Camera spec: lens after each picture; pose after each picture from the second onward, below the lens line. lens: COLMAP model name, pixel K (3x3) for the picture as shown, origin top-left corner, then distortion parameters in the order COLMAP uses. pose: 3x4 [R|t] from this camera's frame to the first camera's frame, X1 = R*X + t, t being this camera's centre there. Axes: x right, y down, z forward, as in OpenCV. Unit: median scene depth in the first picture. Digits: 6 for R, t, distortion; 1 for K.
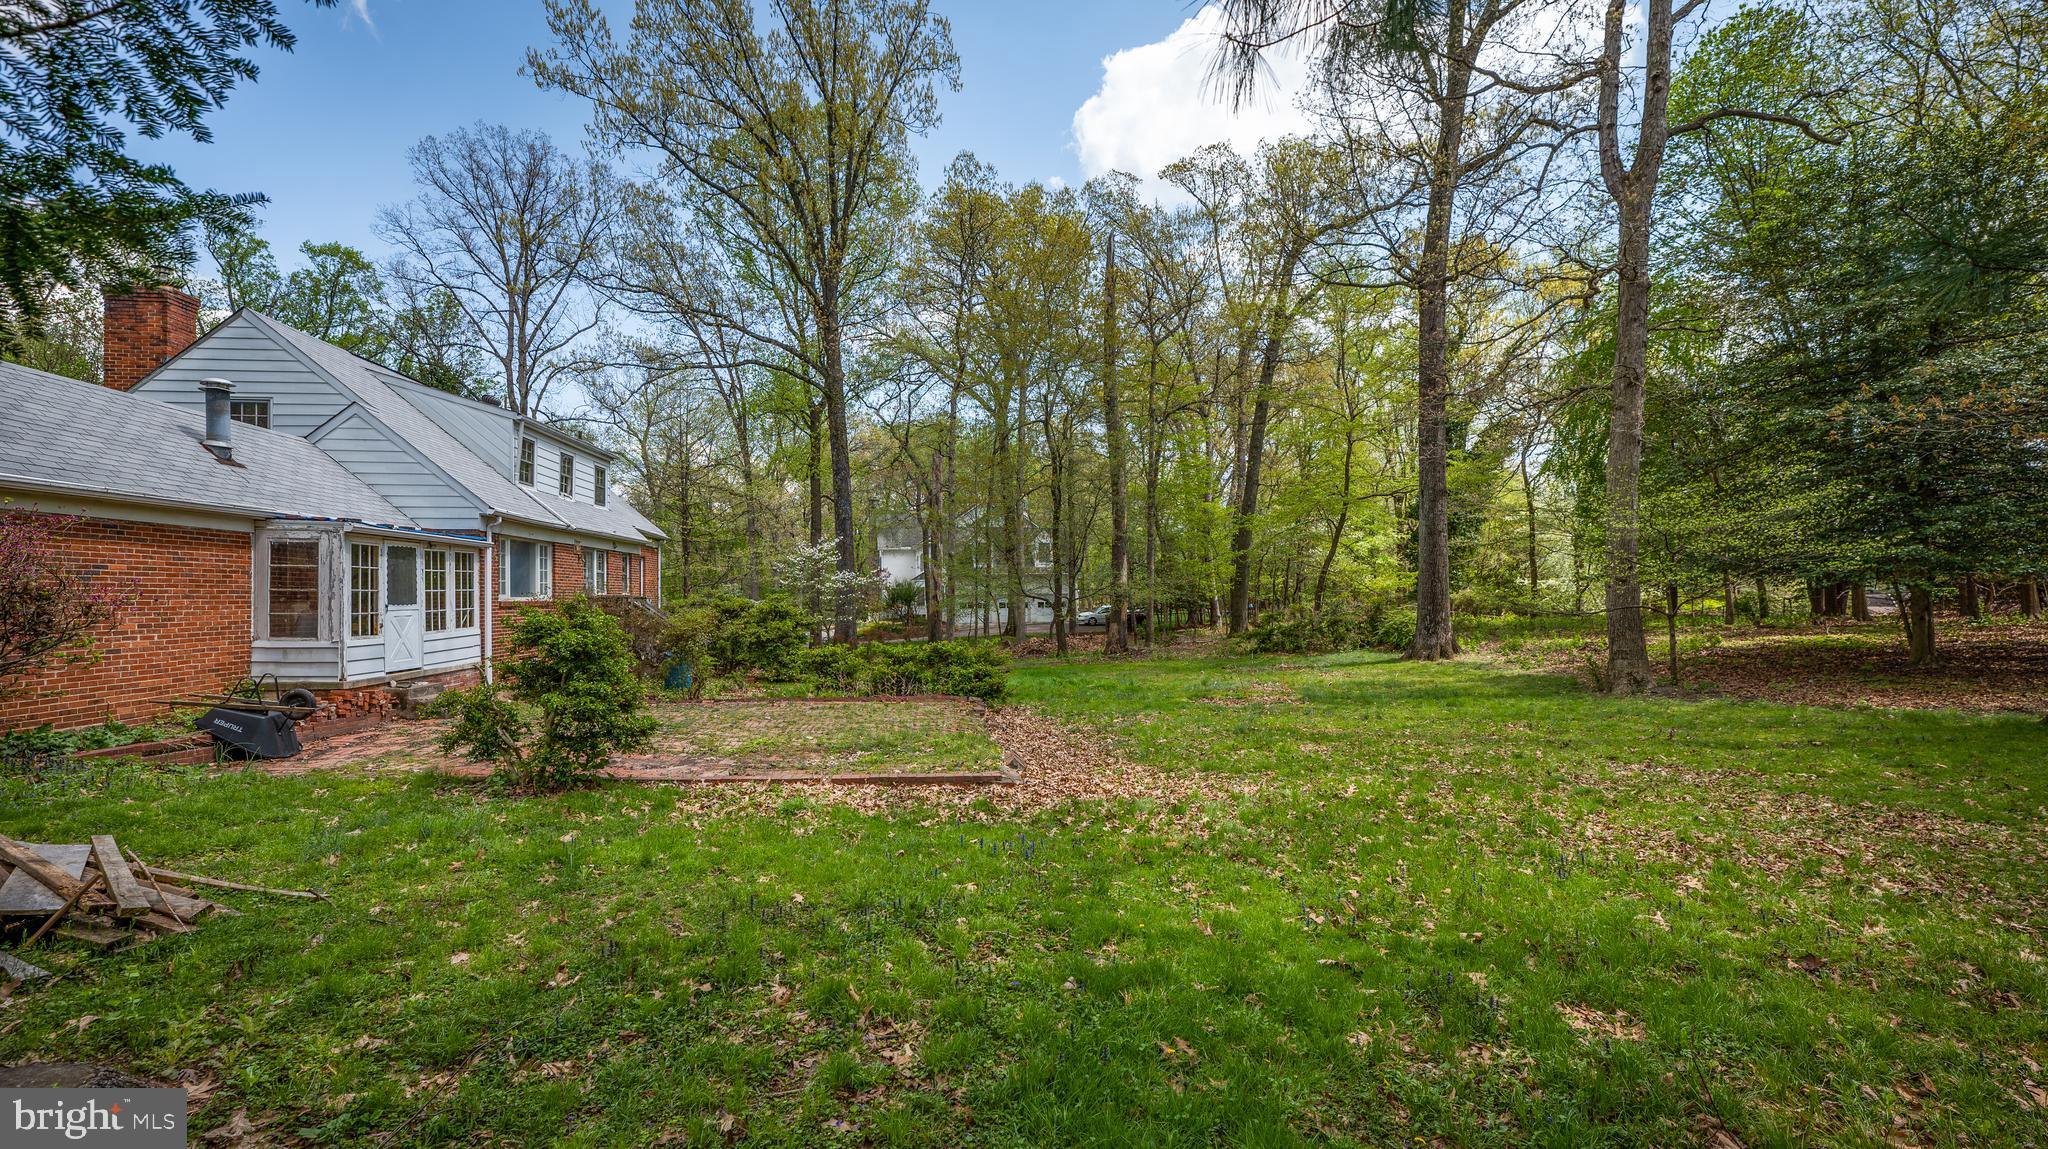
lens RADIAL K [[832.9, 0, 1024.0], [0, 832.9, 574.5], [0, 0, 1]] dist [-0.000256, -0.000028]
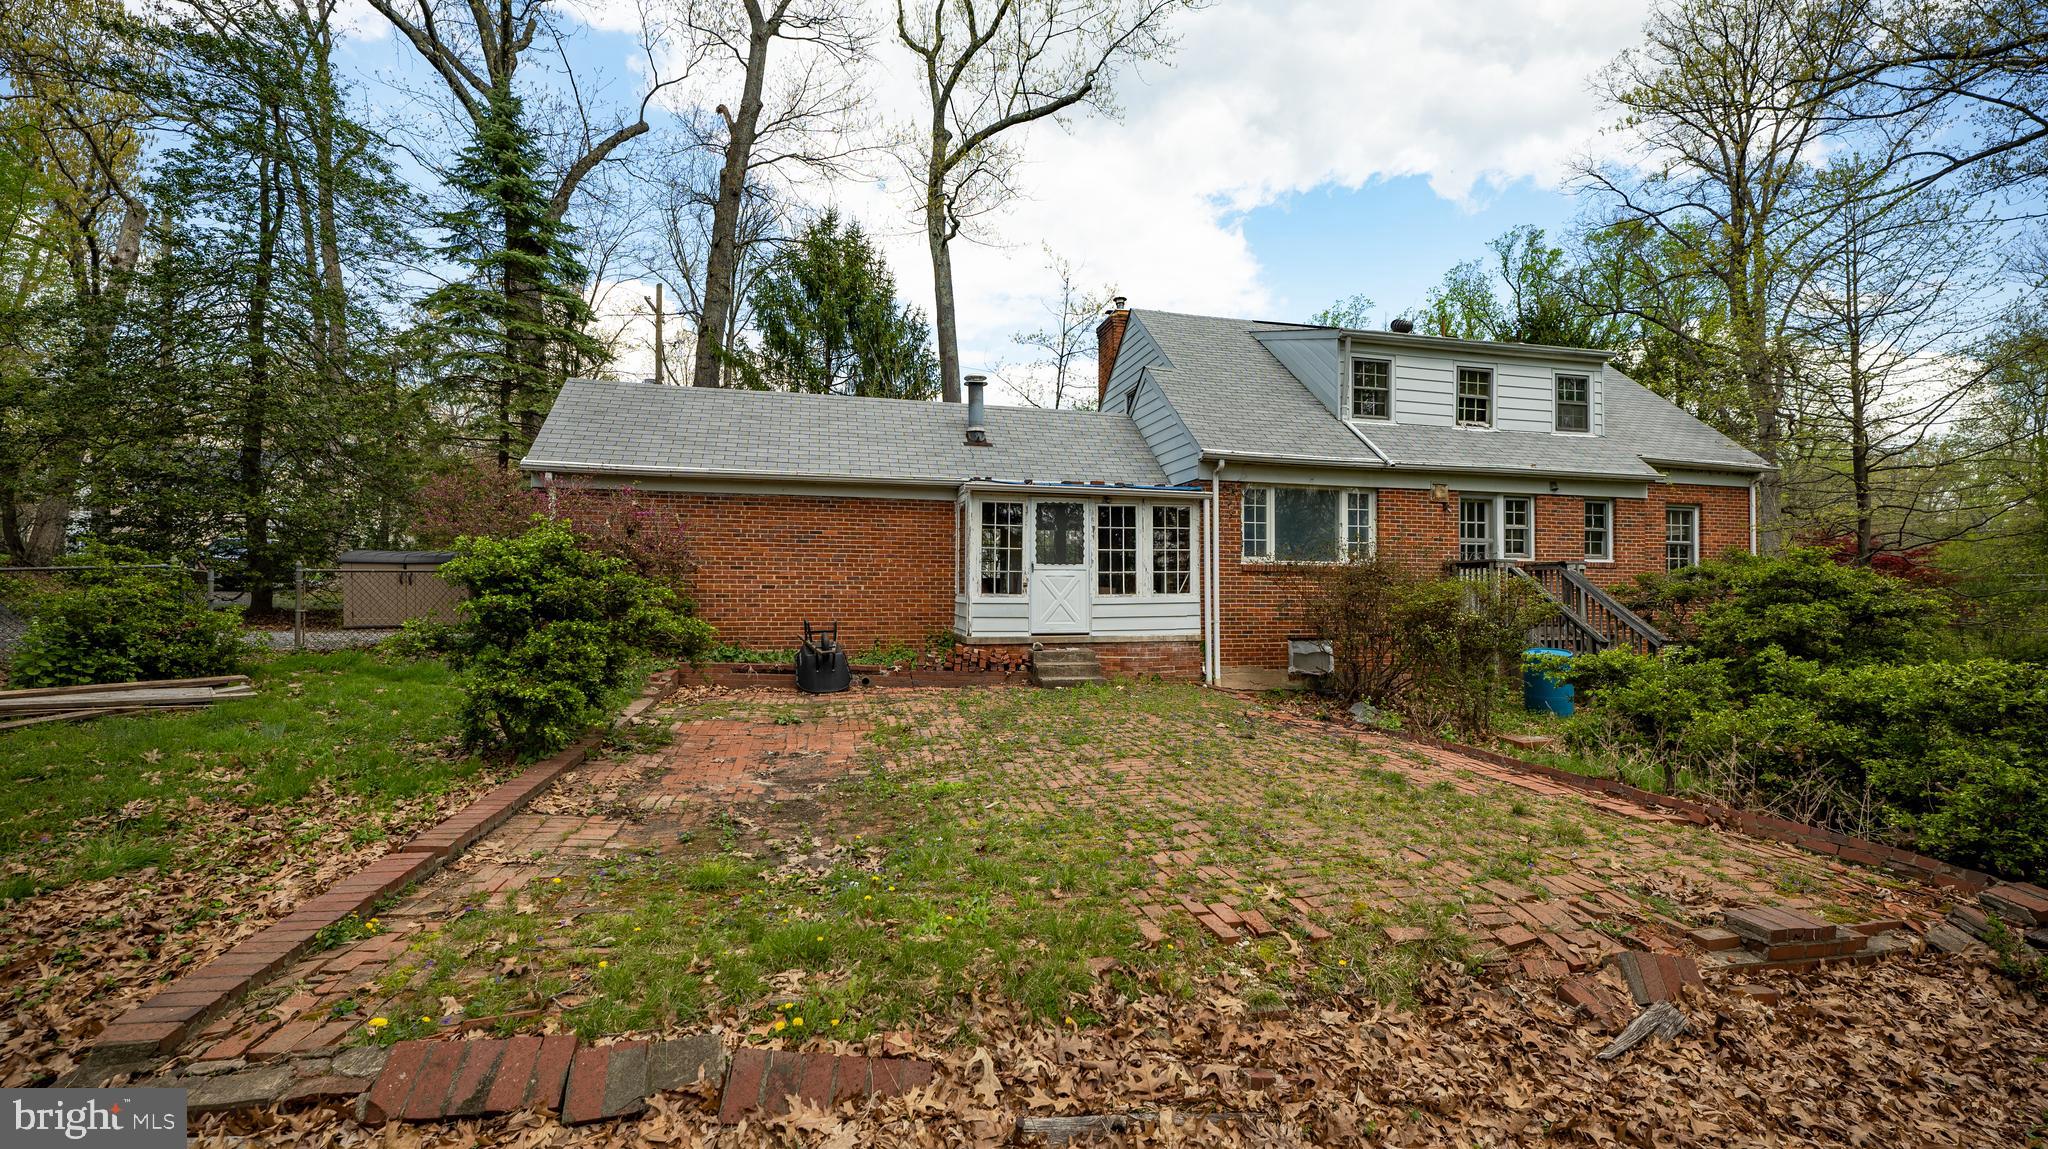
lens RADIAL K [[832.9, 0, 1024.0], [0, 832.9, 574.5], [0, 0, 1]] dist [-0.000256, -0.000028]
pose [[0.130062, -0.018388, -0.991335, 0.171713], [0.022423, 0.999627, -0.015599, 0.056935], [0.991252, -0.020199, 0.130426, 0.770069]]
